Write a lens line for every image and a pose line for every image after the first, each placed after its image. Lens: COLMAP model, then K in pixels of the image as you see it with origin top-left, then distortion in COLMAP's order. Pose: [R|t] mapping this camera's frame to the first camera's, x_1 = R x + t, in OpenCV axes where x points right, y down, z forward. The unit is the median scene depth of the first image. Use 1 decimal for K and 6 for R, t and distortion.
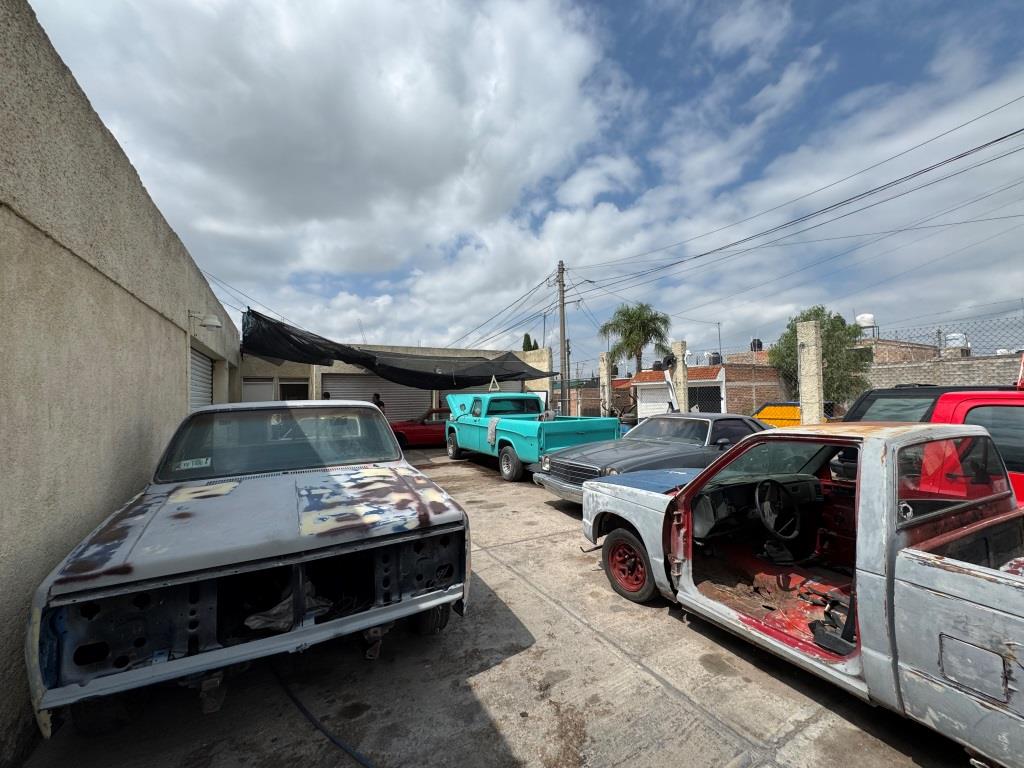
lens RADIAL K [[405.9, 0, 518.4], [0, 405.9, 378.2], [0, 0, 1]] dist [-0.004314, 0.001002]
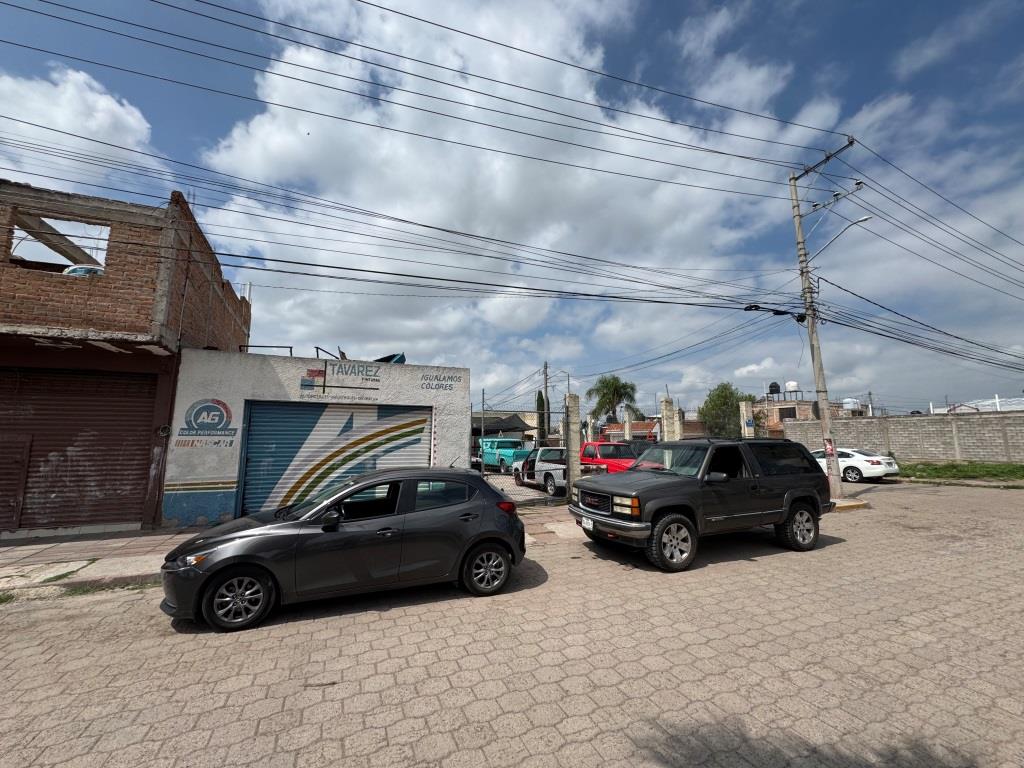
lens RADIAL K [[405.9, 0, 514.5], [0, 405.9, 377.7], [0, 0, 1]] dist [-0.004314, 0.001002]
pose [[0.996339, 0.003320, -0.085429, 0.186884], [-0.012282, 0.994439, -0.104597, -0.056366], [0.084606, 0.105263, 0.990839, -1.108327]]
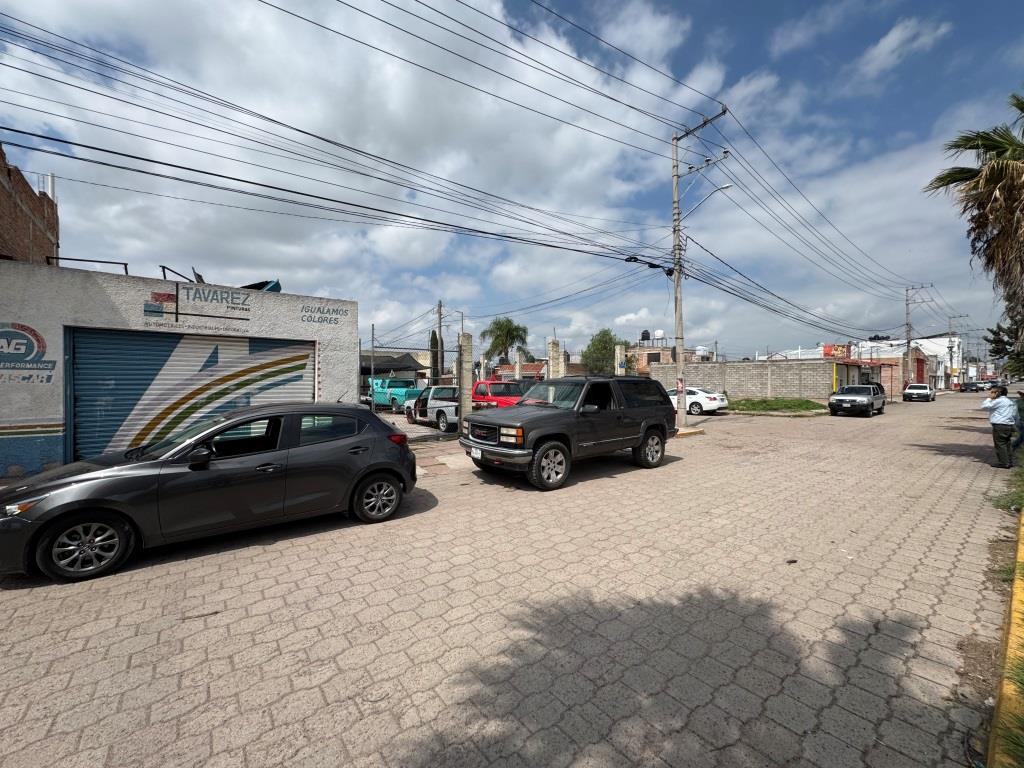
lens RADIAL K [[405.9, 0, 513.1], [0, 405.9, 378.1], [0, 0, 1]] dist [-0.004314, 0.001002]
pose [[0.985031, 0.022679, 0.170880, 0.188261], [-0.029173, 0.998941, 0.035586, -0.050841], [-0.169892, -0.040038, 0.984649, -1.119192]]
